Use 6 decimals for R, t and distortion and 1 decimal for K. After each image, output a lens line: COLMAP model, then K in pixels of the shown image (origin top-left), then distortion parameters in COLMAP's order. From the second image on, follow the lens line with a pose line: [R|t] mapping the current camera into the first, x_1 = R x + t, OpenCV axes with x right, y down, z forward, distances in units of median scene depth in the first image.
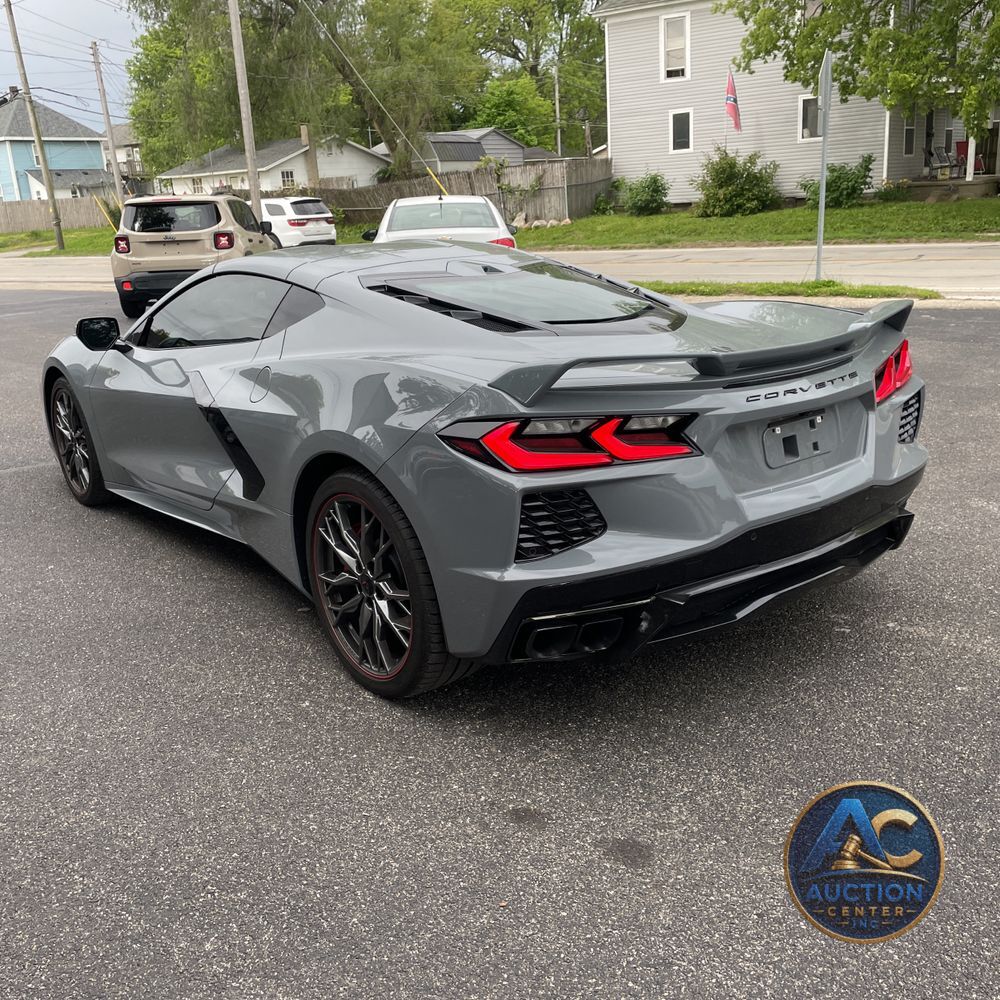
lens RADIAL K [[1024.1, 0, 492.0], [0, 1024.1, 503.5], [0, 0, 1]] dist [0.020378, 0.000000]
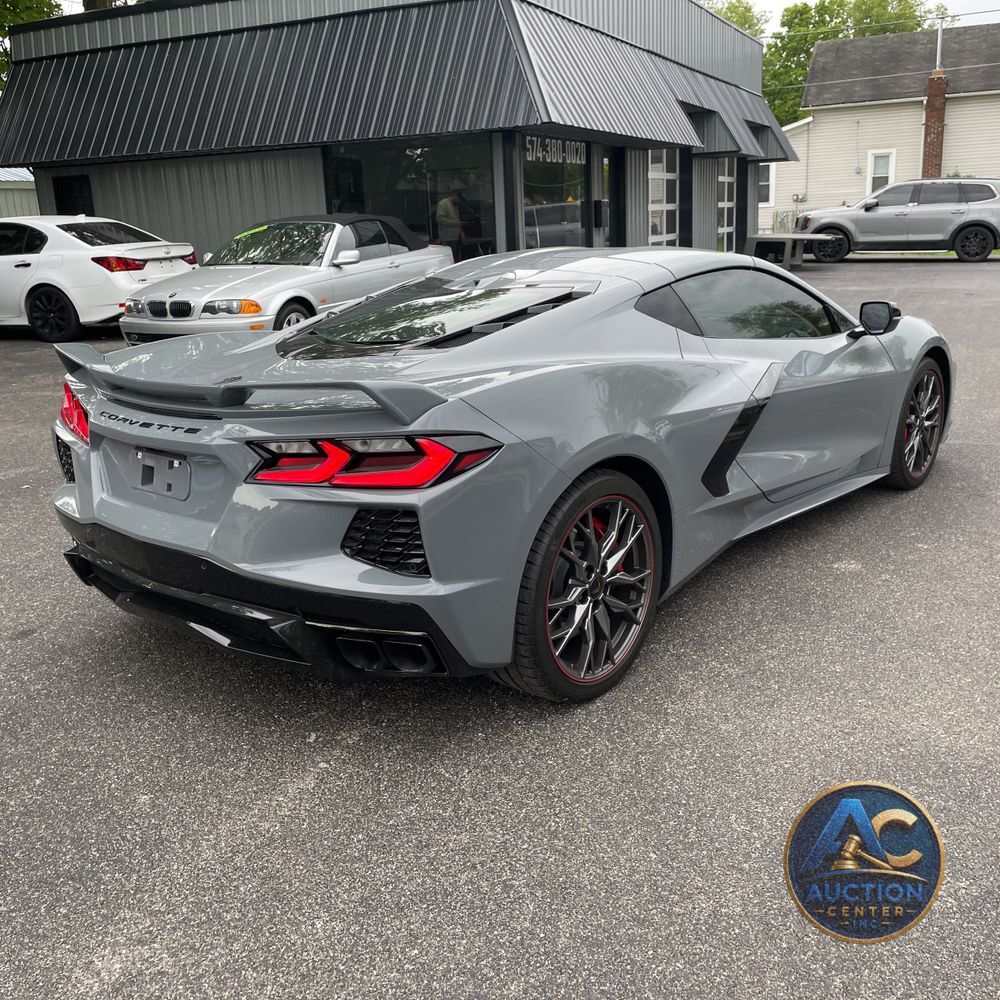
lens RADIAL K [[1024.1, 0, 503.9], [0, 1024.1, 490.0], [0, 0, 1]] dist [0.020378, 0.000000]
pose [[0.199530, 0.289068, -0.936284, 0.136307], [-0.250795, 0.938737, 0.236379, -0.038451], [0.947254, 0.187651, 0.259803, 0.109911]]
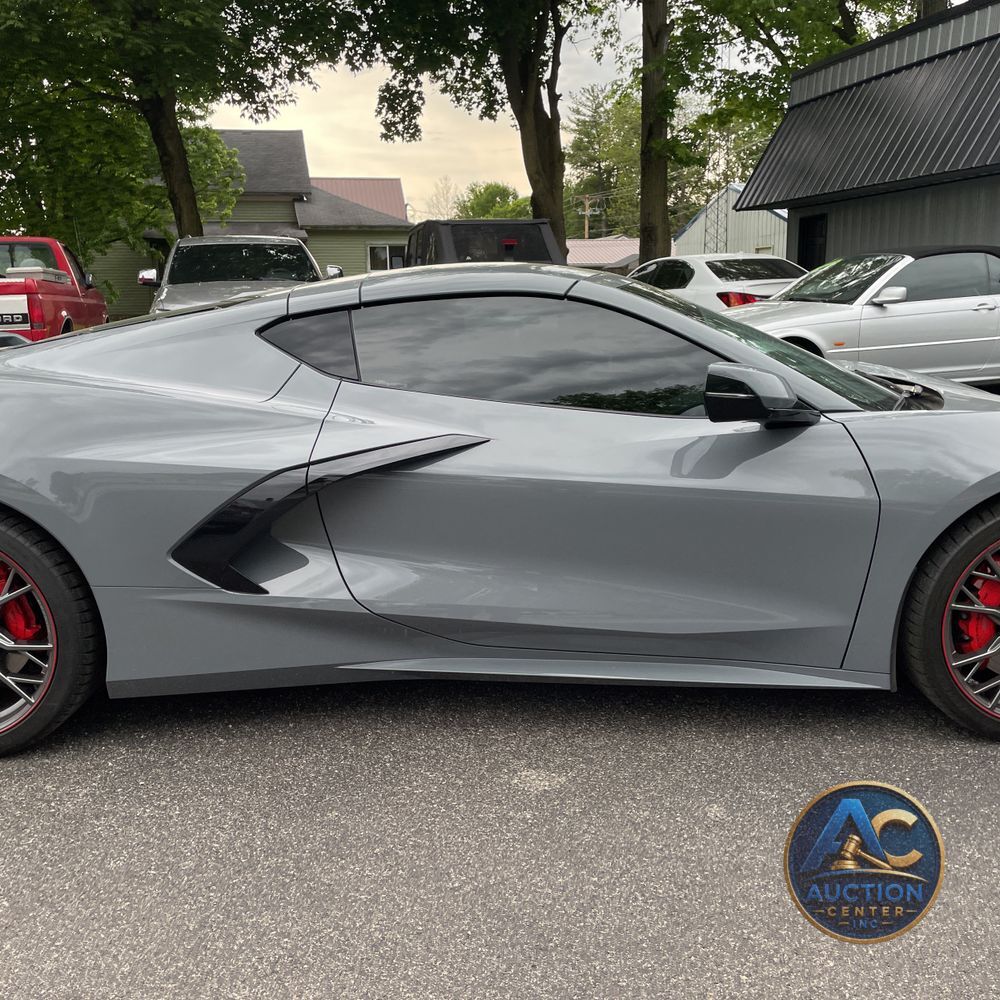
lens RADIAL K [[1024.1, 0, 487.8], [0, 1024.1, 509.1], [0, 0, 1]] dist [0.020378, 0.000000]
pose [[-0.637546, 0.217565, -0.739054, 0.076458], [-0.166406, 0.897763, 0.407837, -0.062529], [0.752226, 0.382998, -0.536161, 0.230646]]
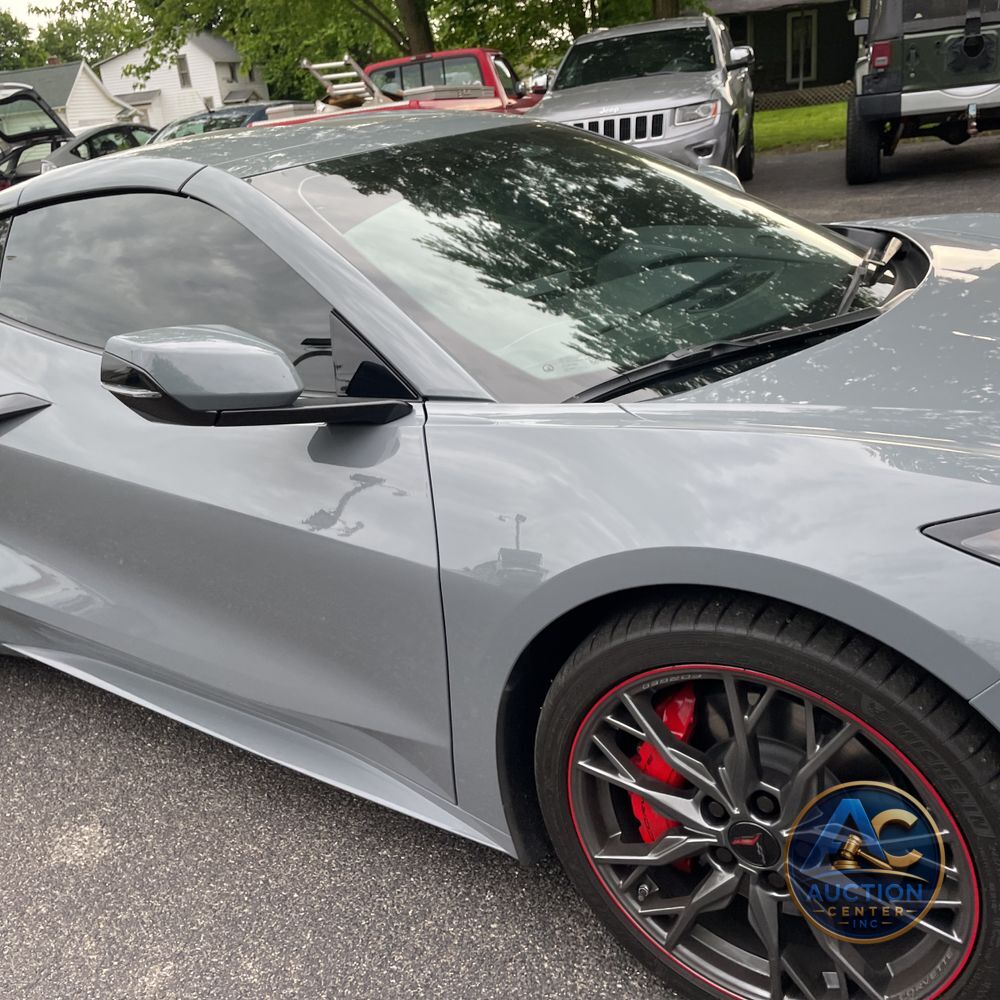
lens RADIAL K [[1024.1, 0, 492.1], [0, 1024.1, 483.5], [0, 0, 1]] dist [0.020378, 0.000000]
pose [[-0.934942, 0.253514, -0.248221, -0.001440], [0.060394, 0.803112, 0.592760, -0.065841], [0.349622, 0.539205, -0.766174, 0.245709]]
